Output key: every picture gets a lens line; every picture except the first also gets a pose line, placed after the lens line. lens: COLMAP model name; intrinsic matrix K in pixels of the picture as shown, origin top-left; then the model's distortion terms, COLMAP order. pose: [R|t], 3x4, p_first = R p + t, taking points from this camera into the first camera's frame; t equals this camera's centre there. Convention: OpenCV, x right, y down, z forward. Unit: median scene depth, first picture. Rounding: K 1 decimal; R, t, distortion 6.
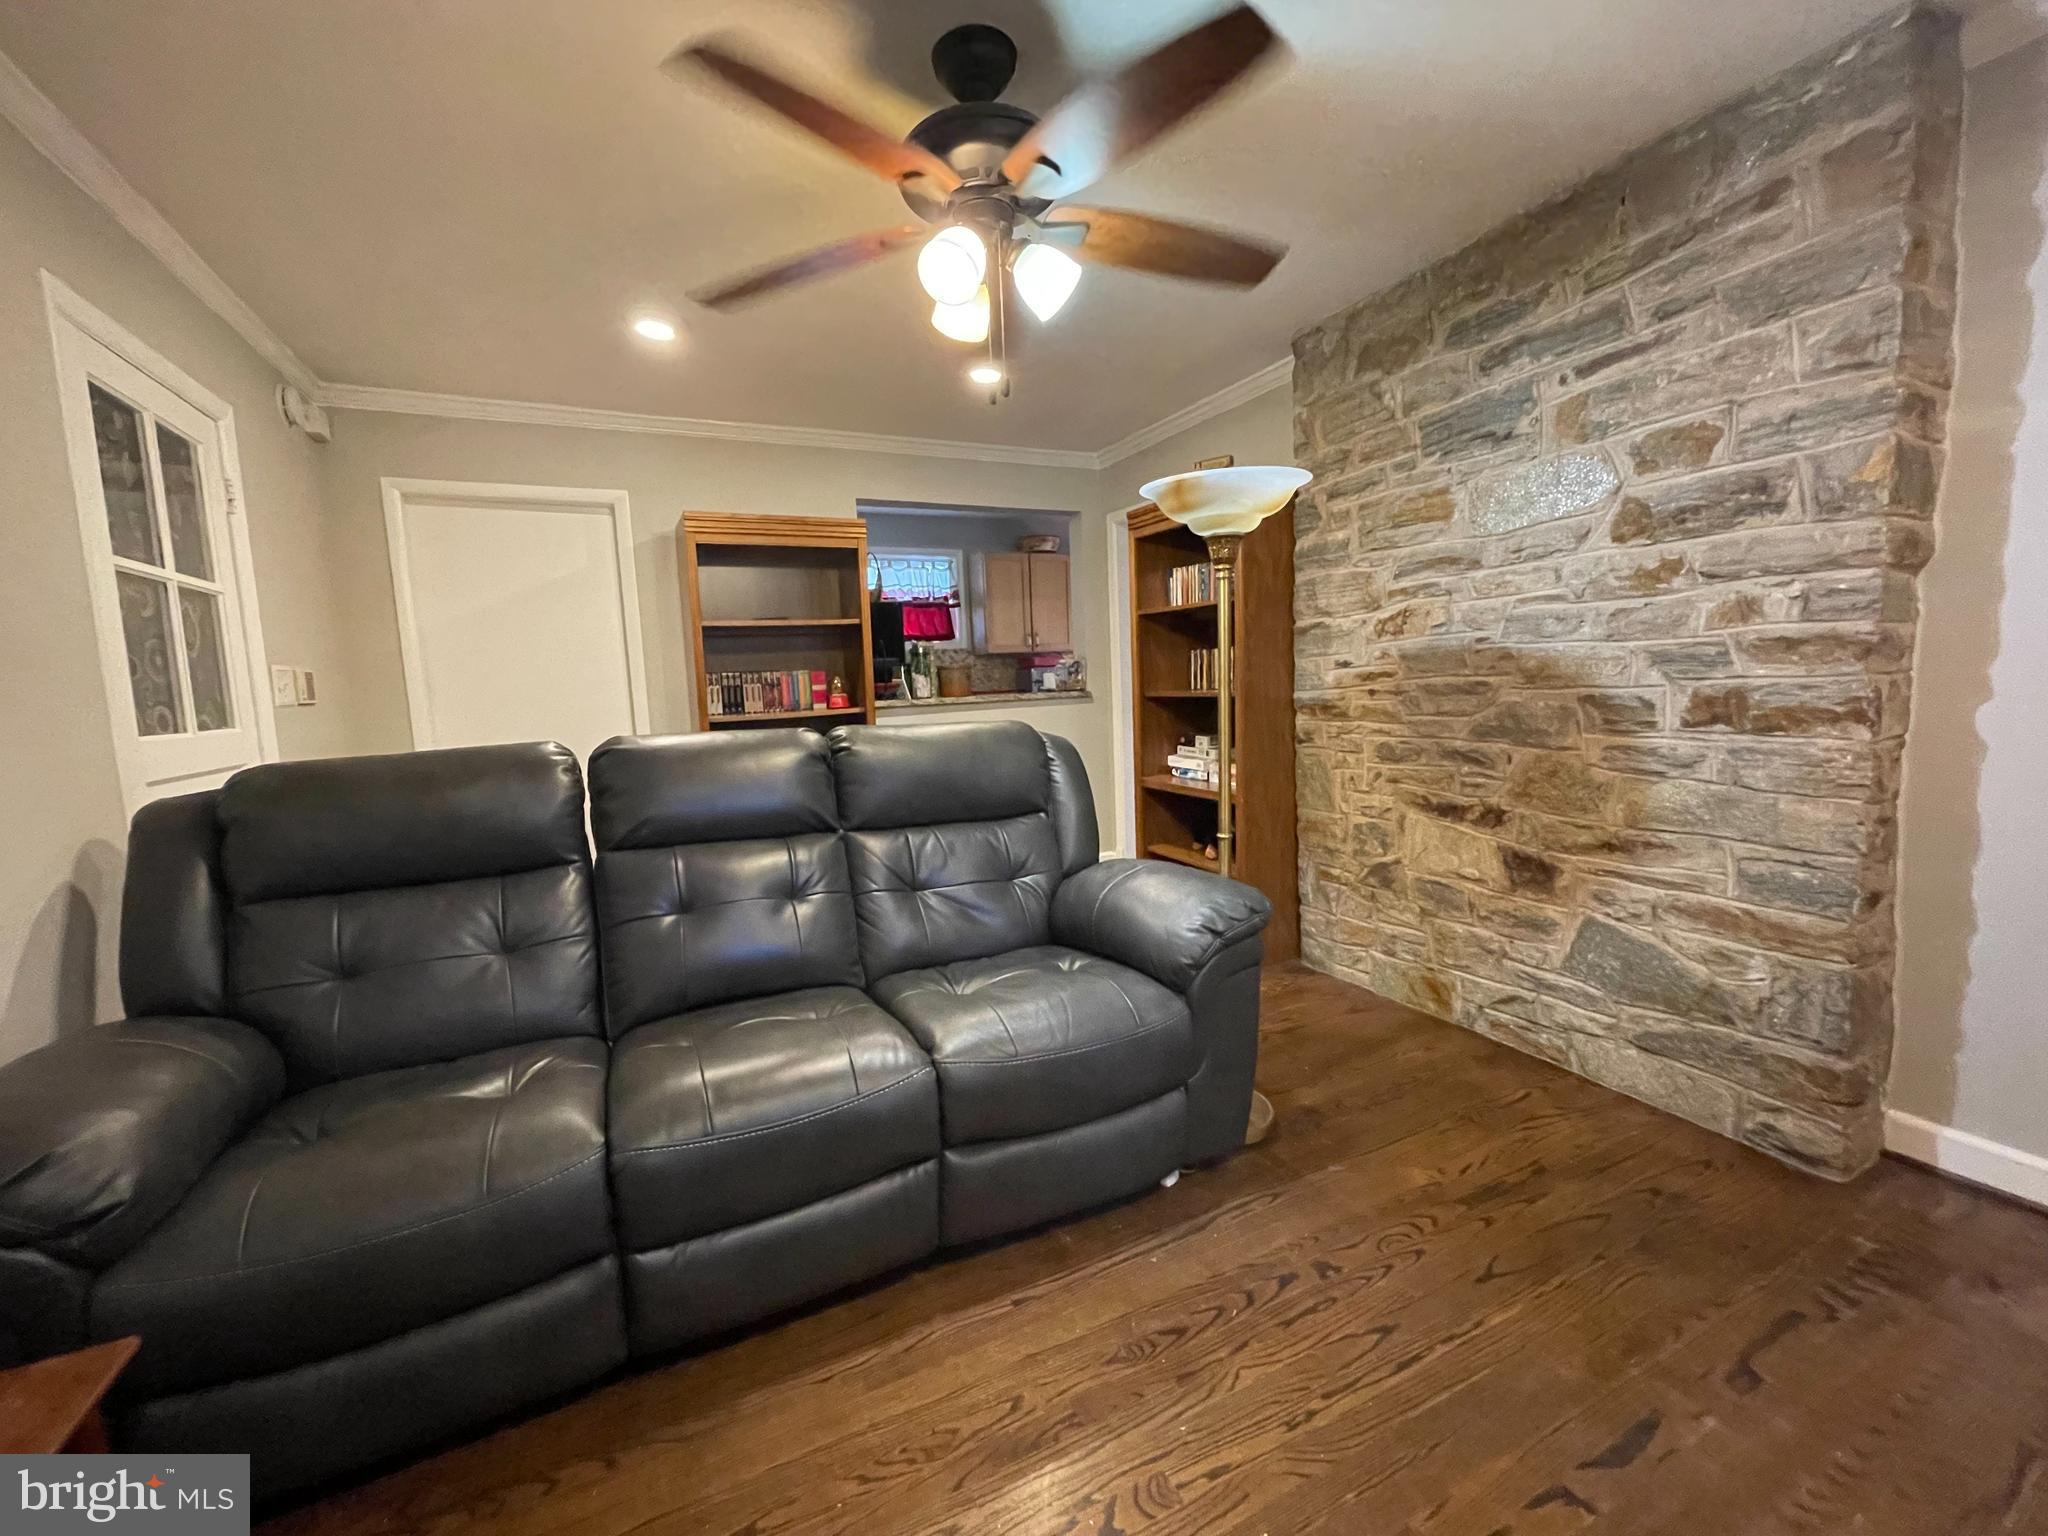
lens RADIAL K [[828.4, 0, 1022.1], [0, 828.4, 768.3], [0, 0, 1]] dist [-0.000401, -0.000283]
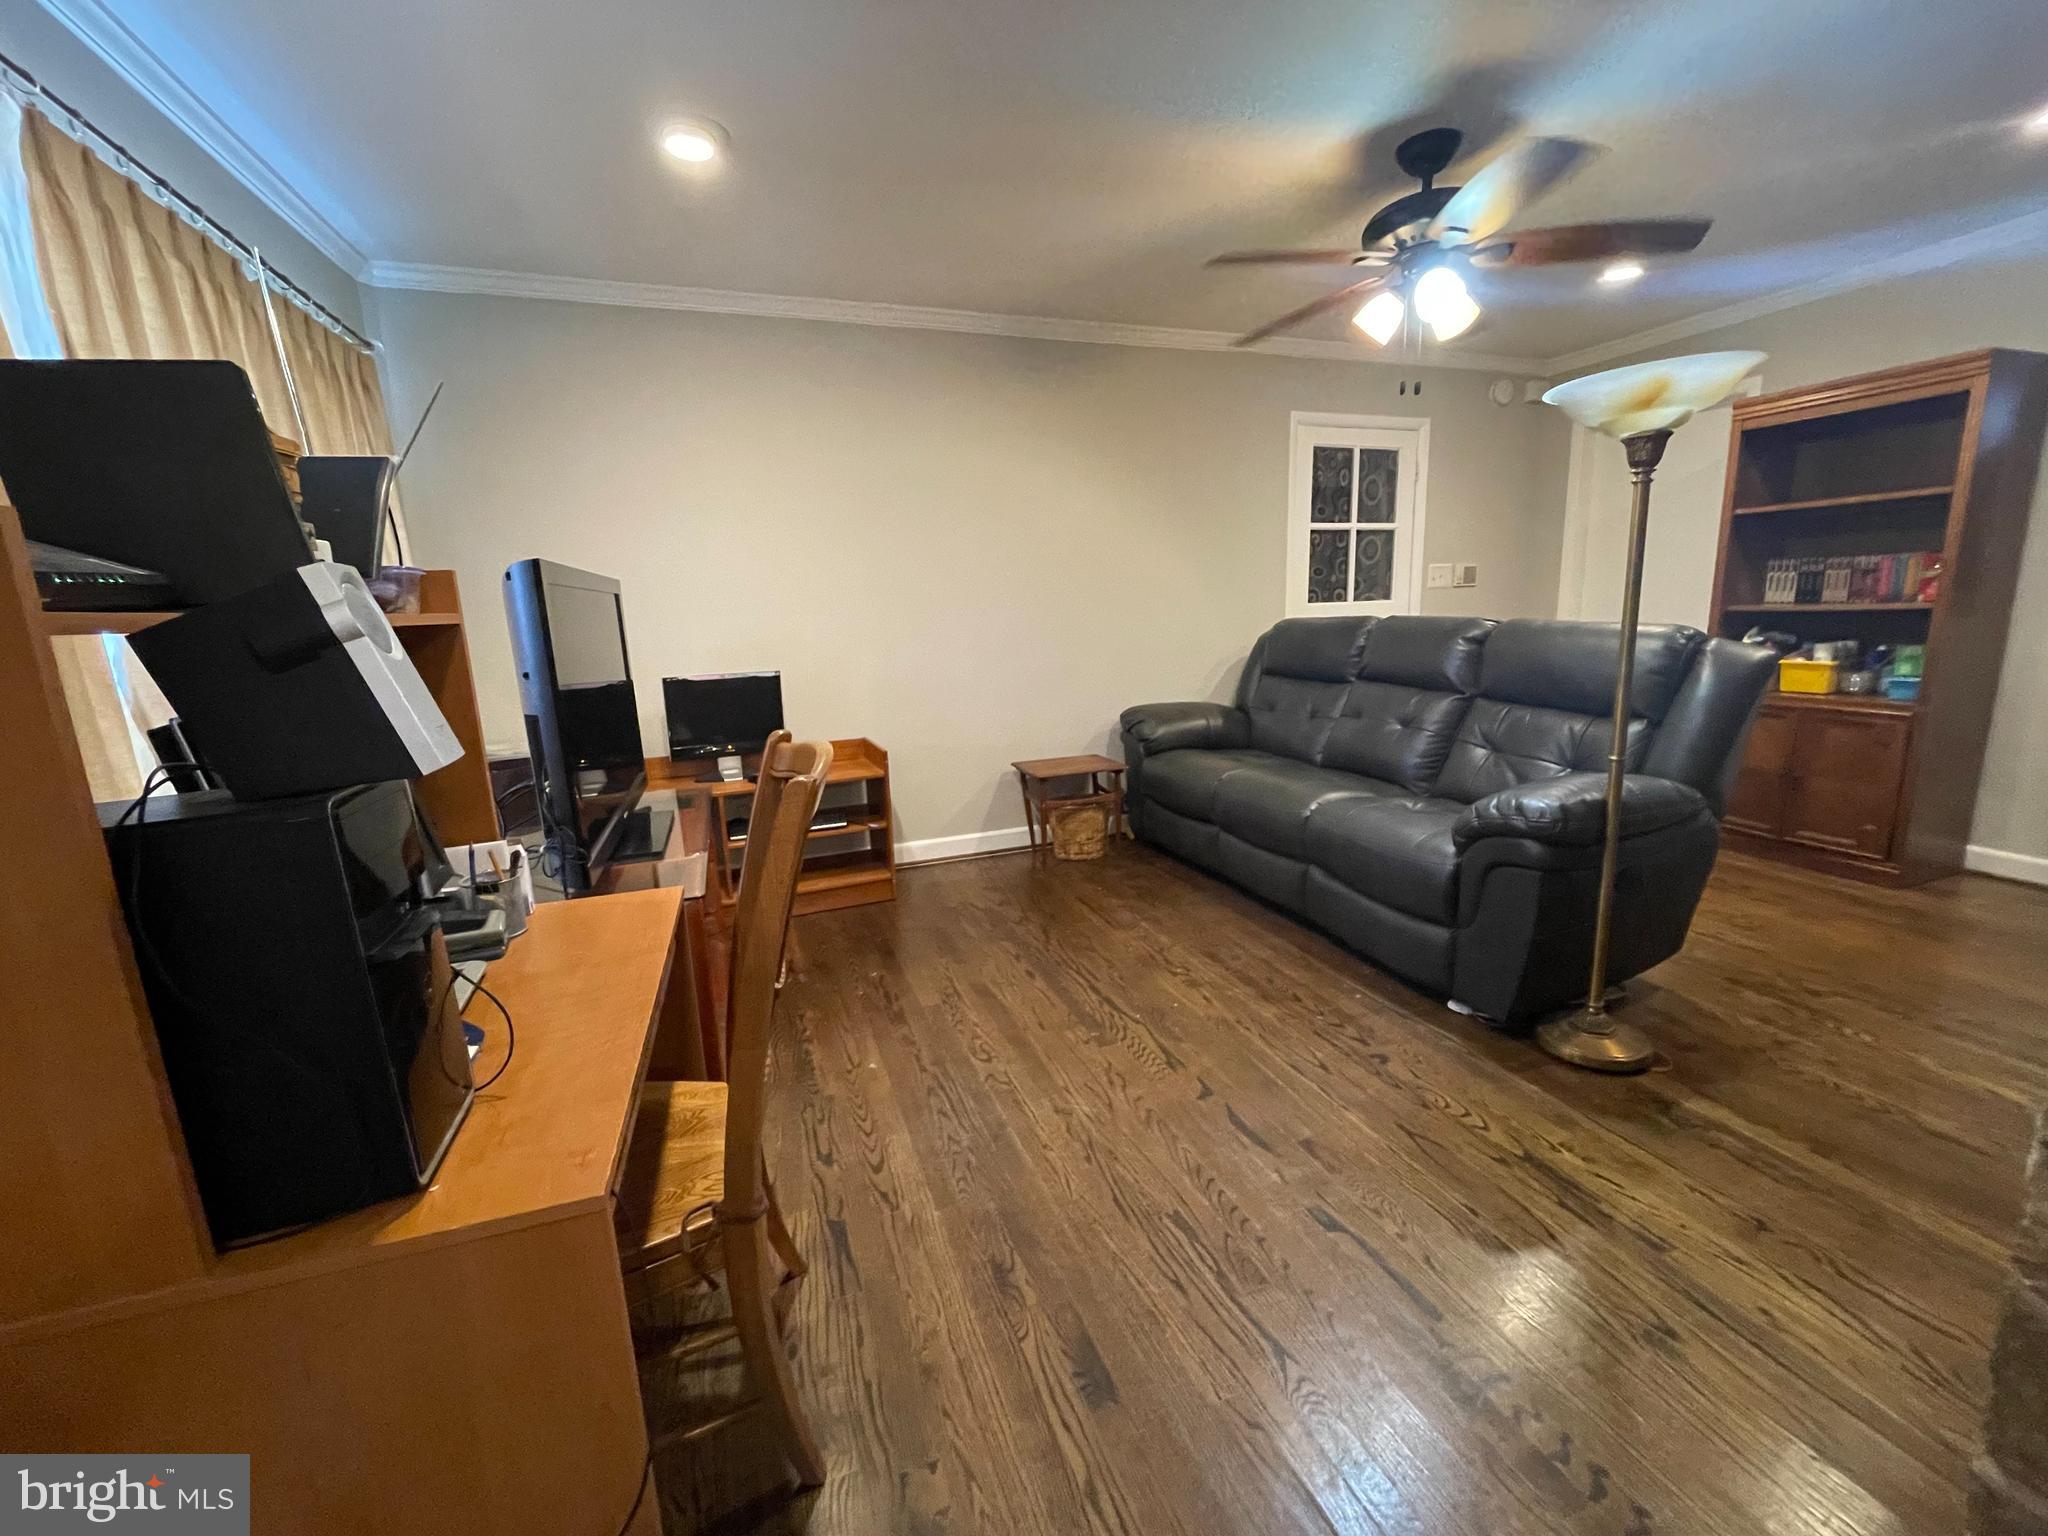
lens RADIAL K [[828.4, 0, 1027.5], [0, 828.4, 772.6], [0, 0, 1]] dist [-0.000401, -0.000283]
pose [[-0.099597, 0.241606, -0.965250, 1.346524], [-0.072415, 0.965741, 0.249201, -0.098789], [0.992389, 0.094719, -0.078689, 0.433998]]
